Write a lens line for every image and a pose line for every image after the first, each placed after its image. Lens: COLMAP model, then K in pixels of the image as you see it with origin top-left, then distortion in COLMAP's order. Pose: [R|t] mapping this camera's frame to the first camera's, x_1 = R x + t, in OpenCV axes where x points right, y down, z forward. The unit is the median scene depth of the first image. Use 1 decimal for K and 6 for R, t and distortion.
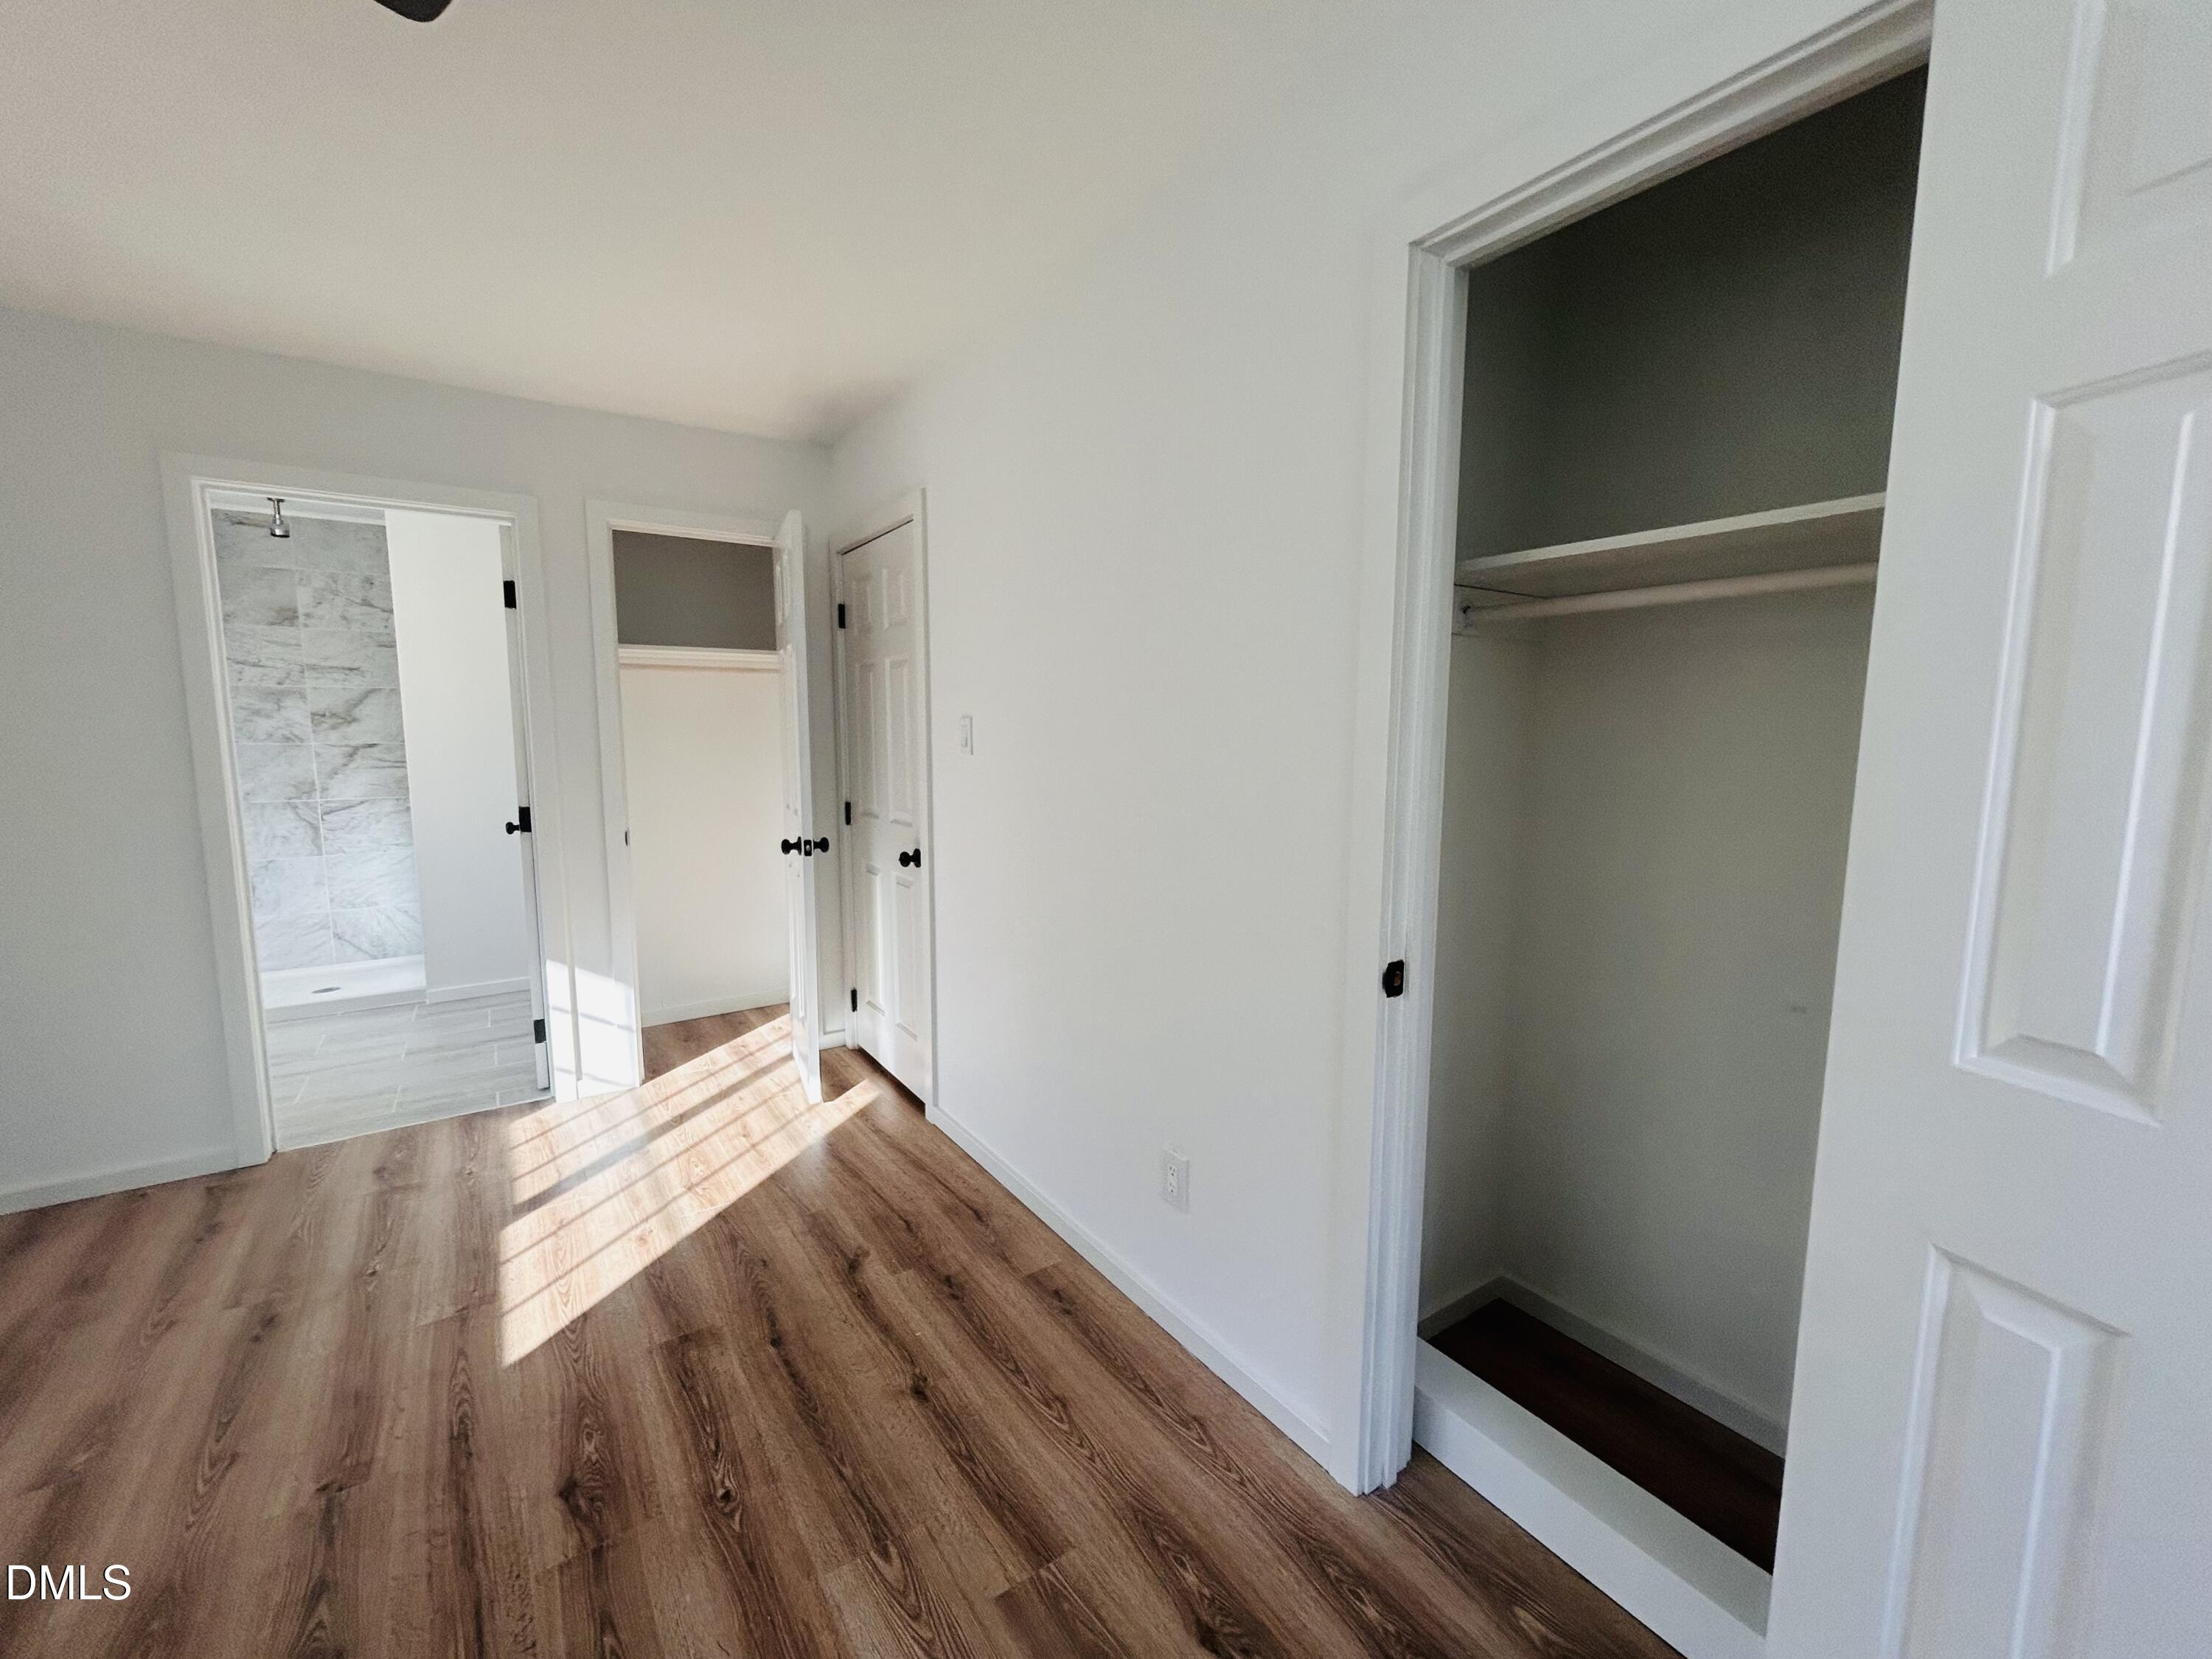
lens RADIAL K [[883.9, 0, 1104.2], [0, 883.9, 842.9], [0, 0, 1]] dist [-0.001459, -0.000111]
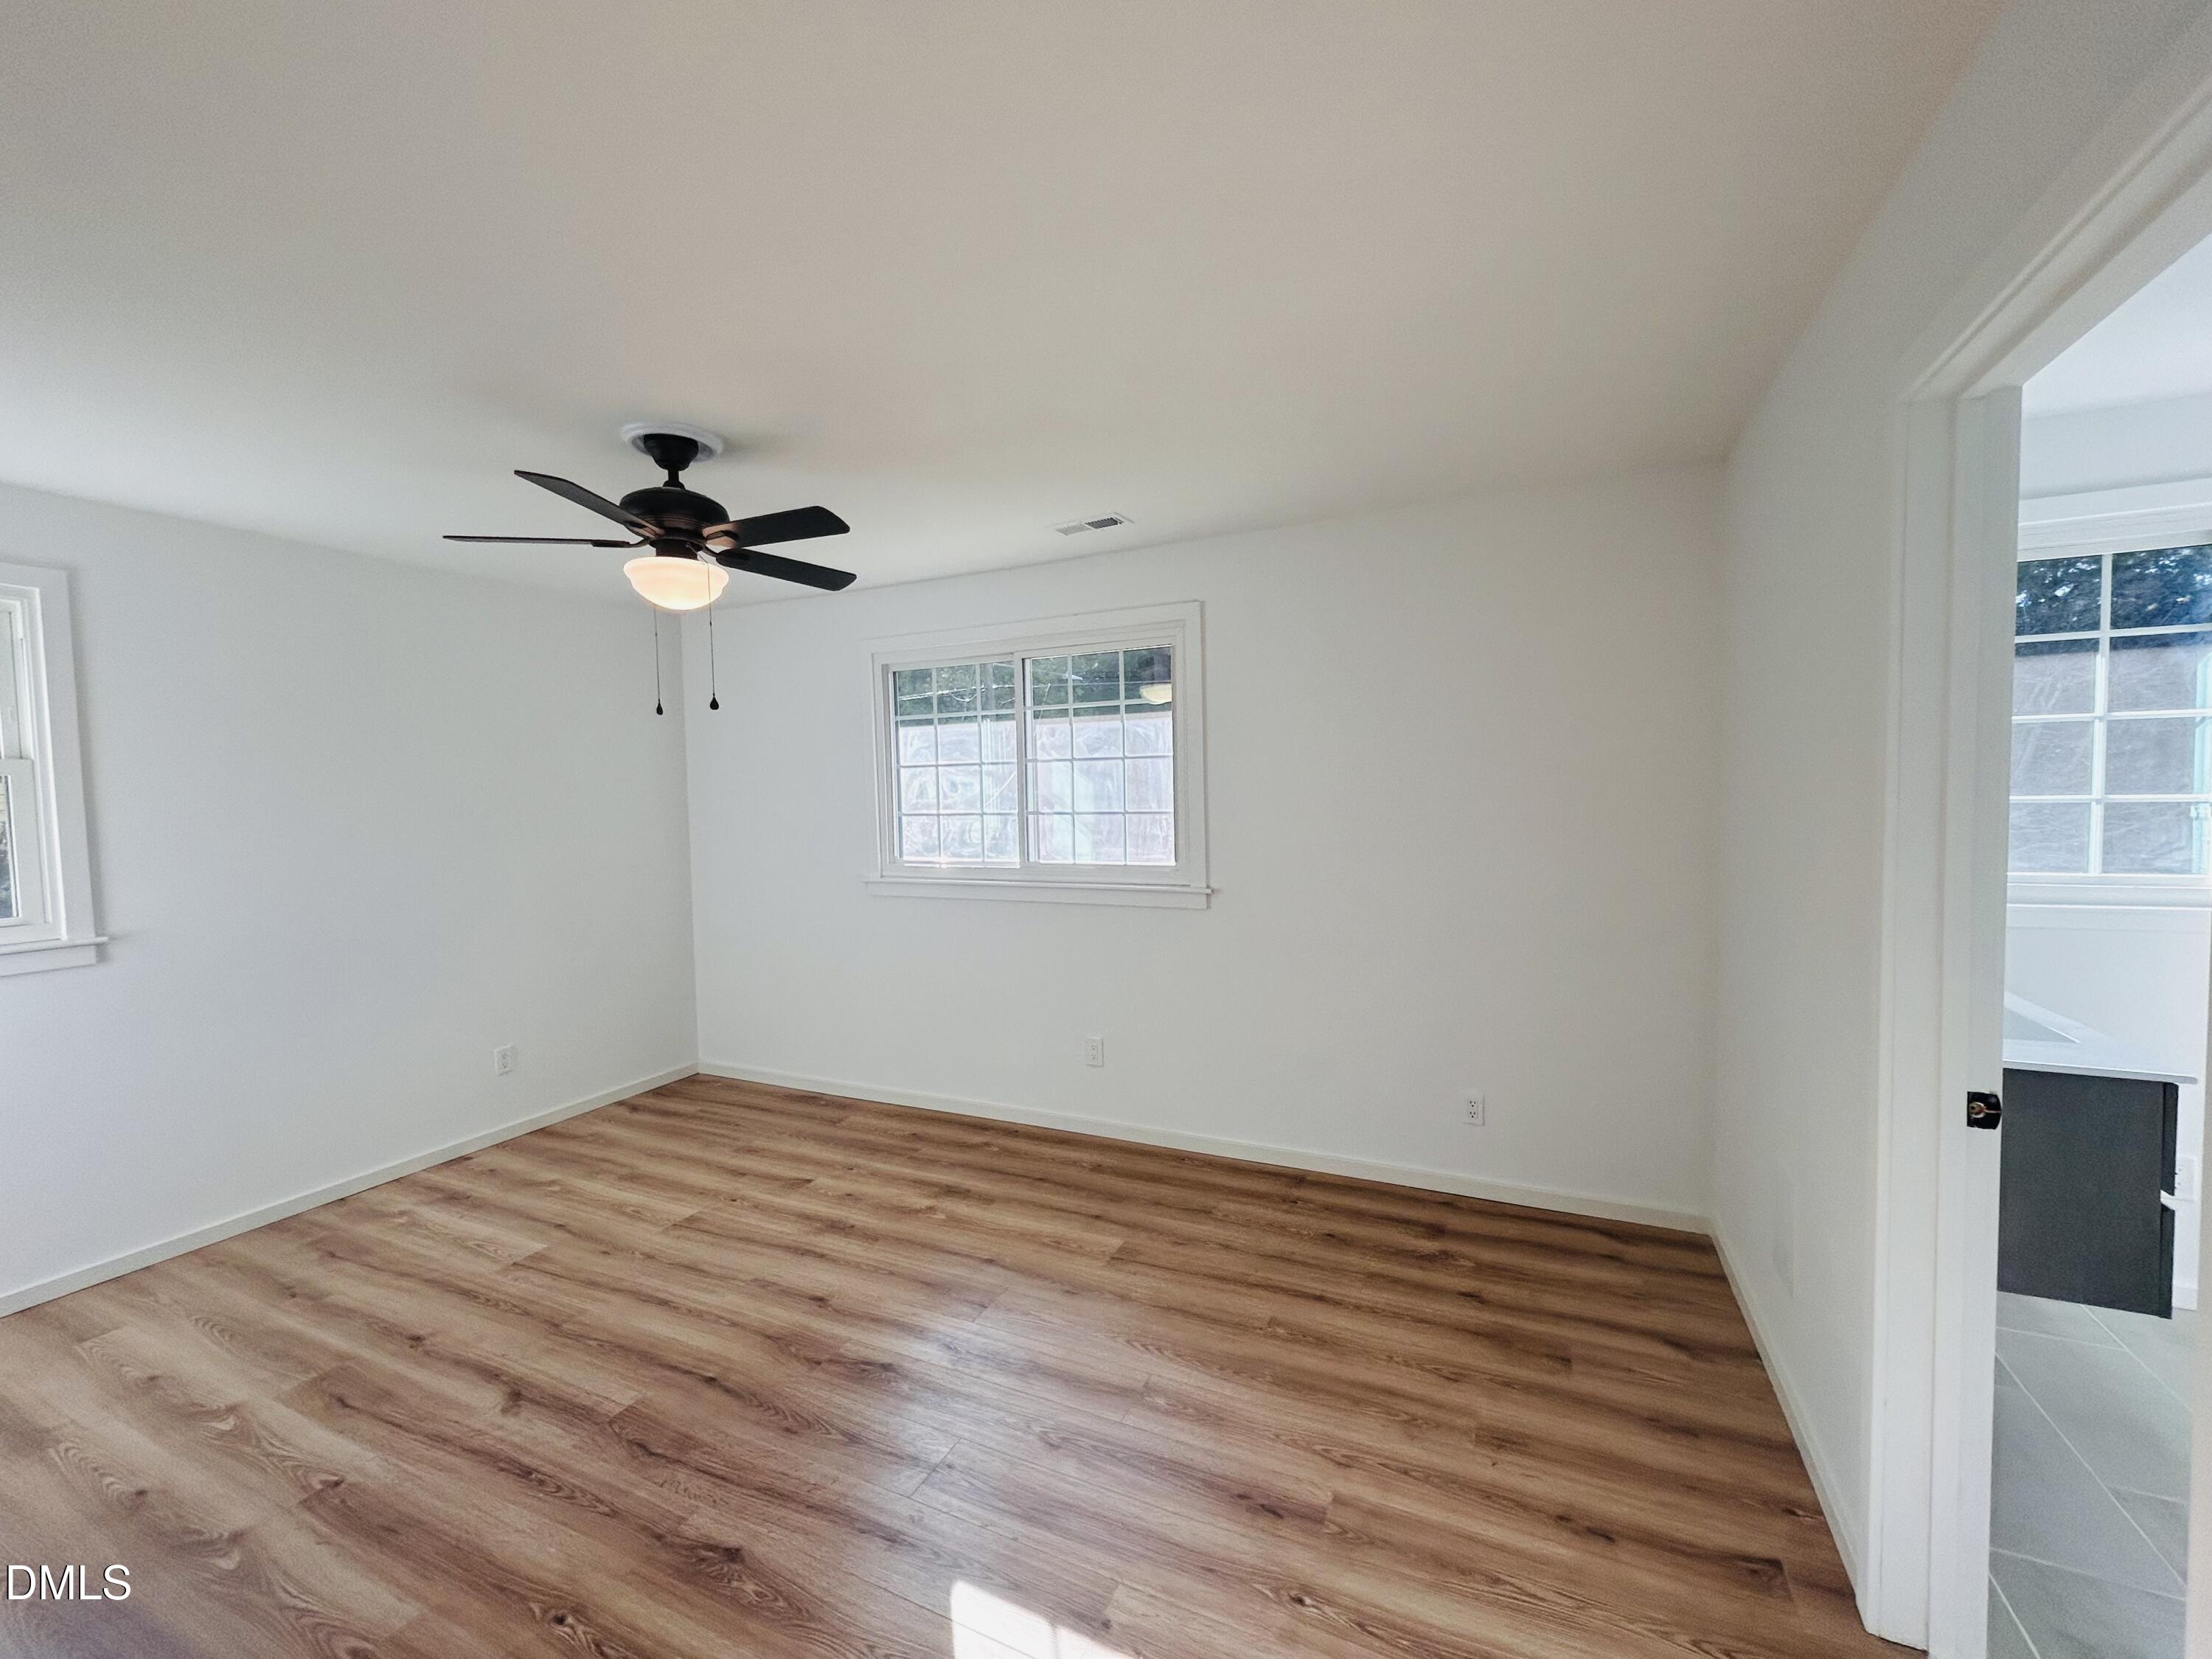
lens RADIAL K [[893.4, 0, 1106.0], [0, 893.4, 829.5], [0, 0, 1]] dist [-0.003236, -0.000323]
pose [[-0.862986, 0.031149, -0.504267, -0.166136], [-0.053273, 0.986923, 0.152134, -0.117369], [0.502412, 0.158153, -0.850041, 0.701916]]
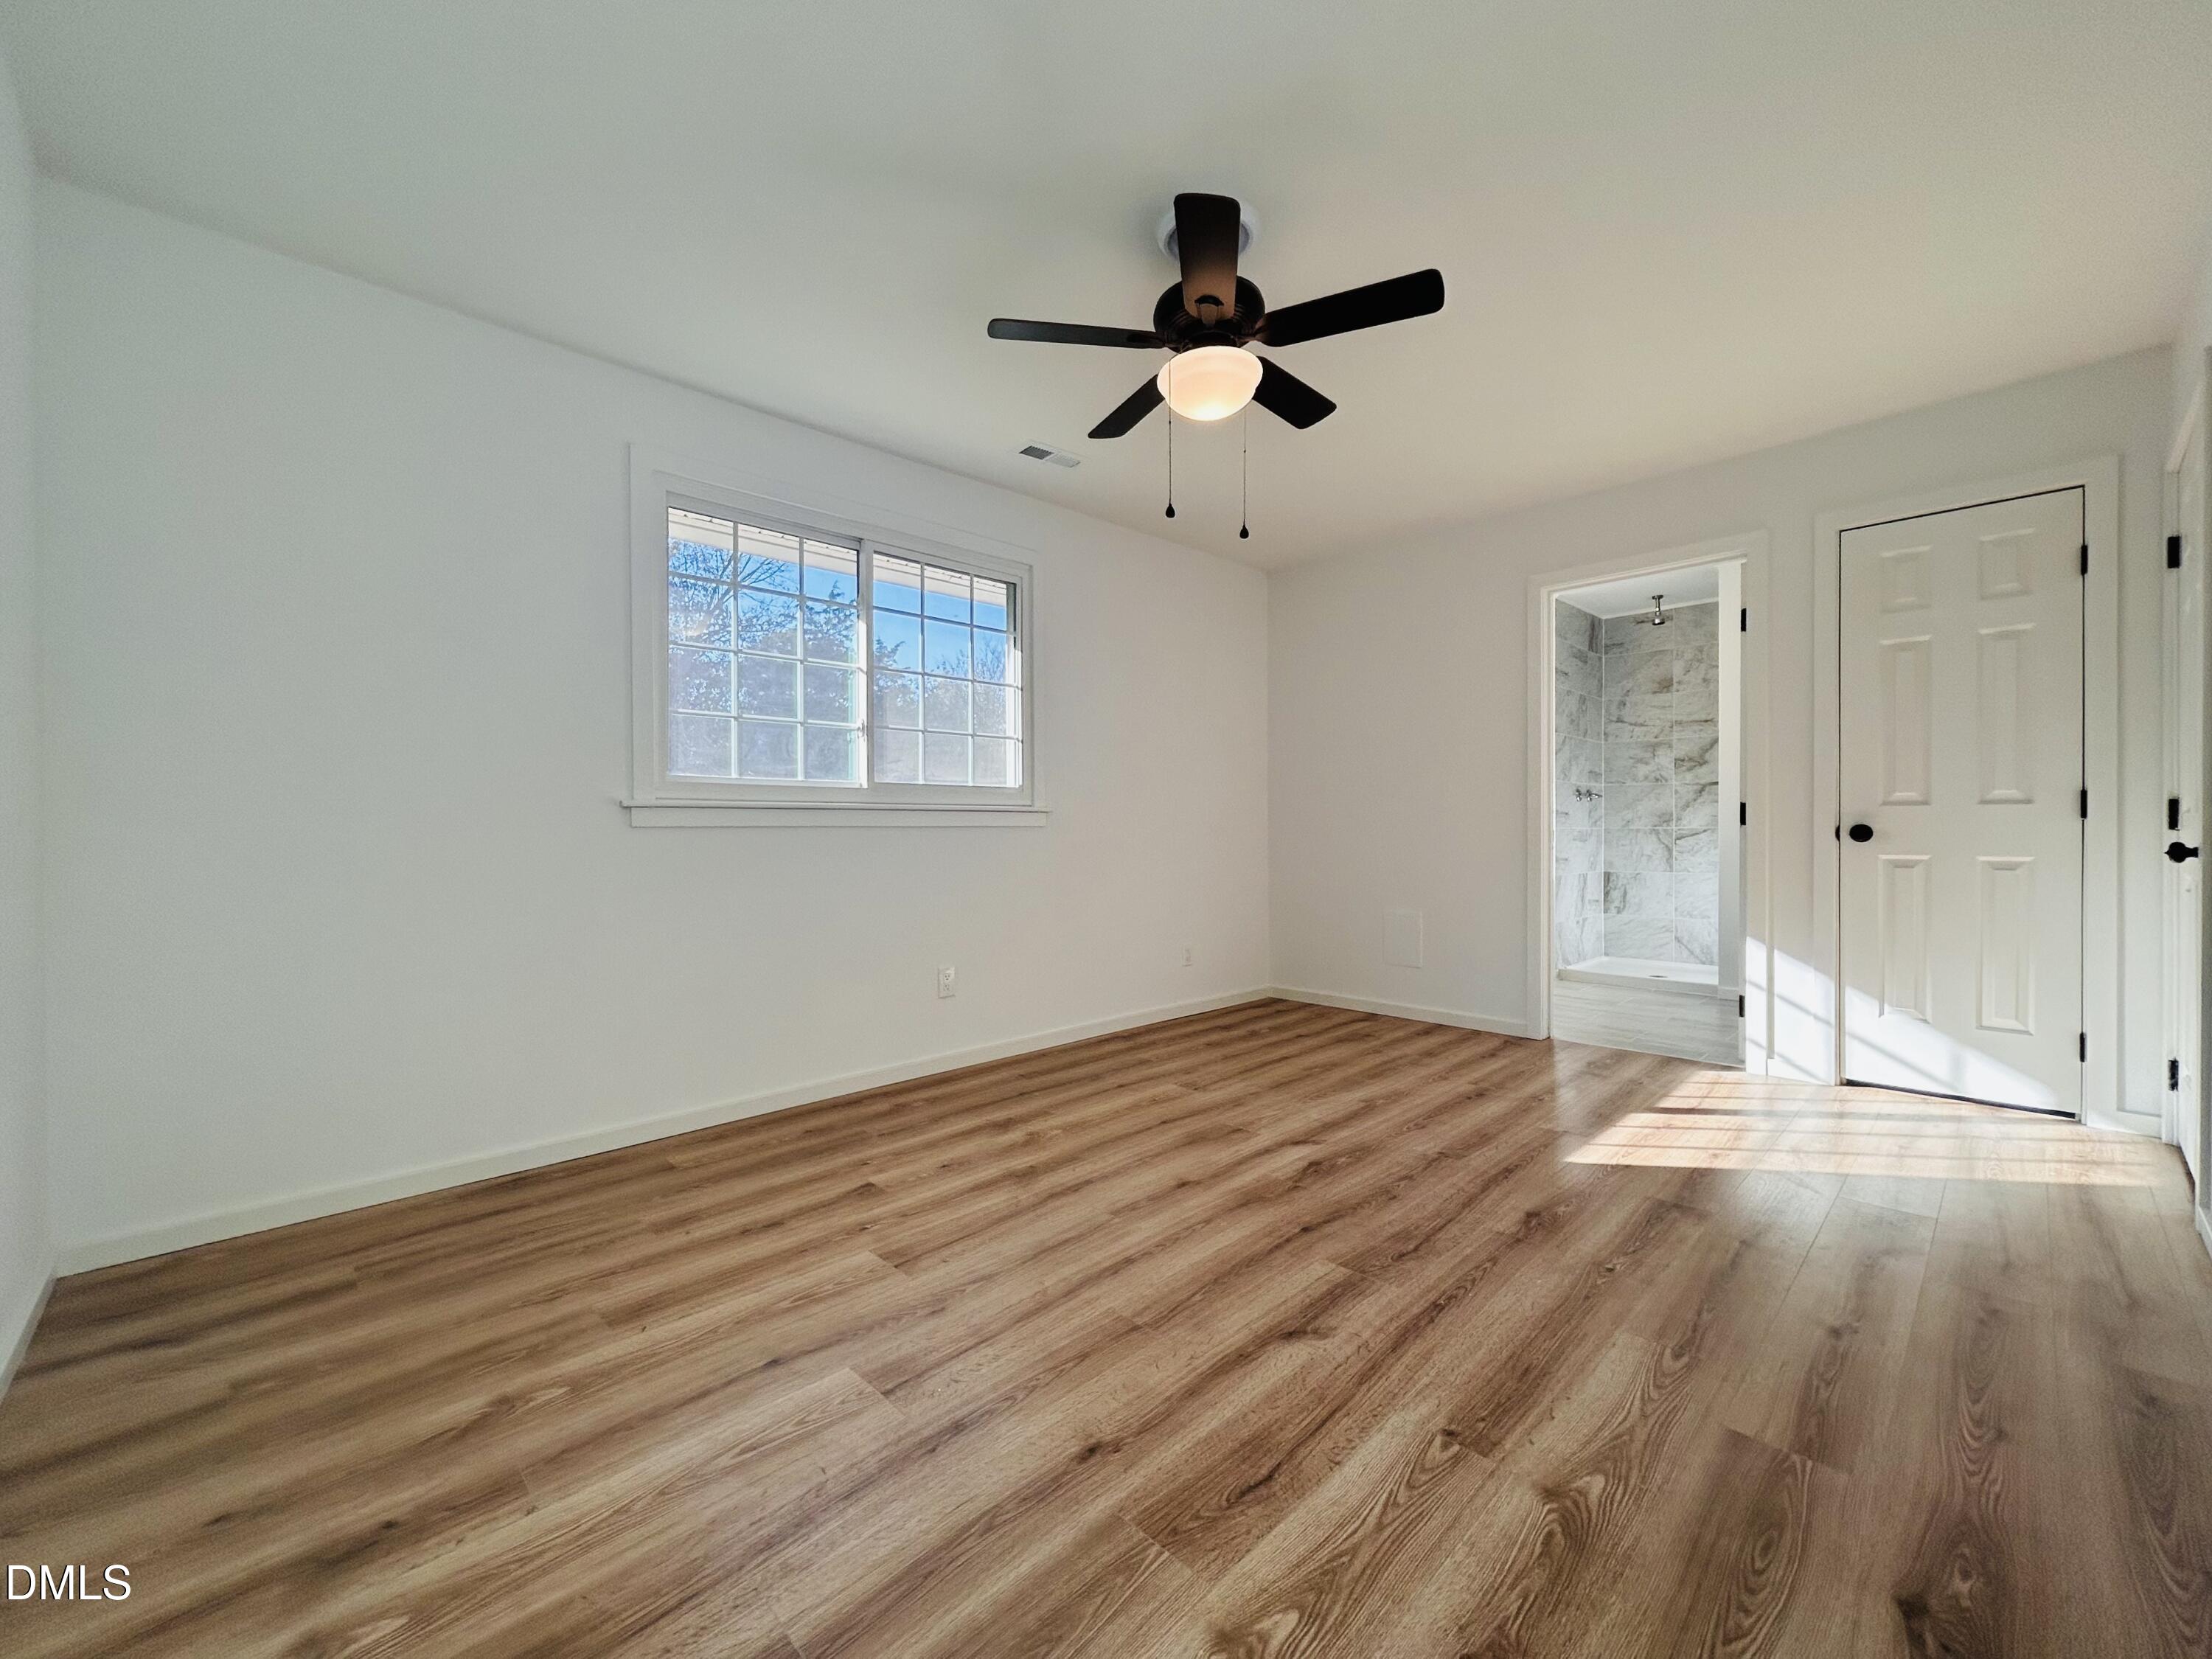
lens RADIAL K [[893.4, 0, 1106.0], [0, 893.4, 829.5], [0, 0, 1]] dist [-0.003236, -0.000323]
pose [[0.159580, -0.004370, -0.987175, 0.237565], [-0.120774, 0.992392, -0.023917, 0.084288], [0.979769, 0.123042, 0.157838, 0.013030]]
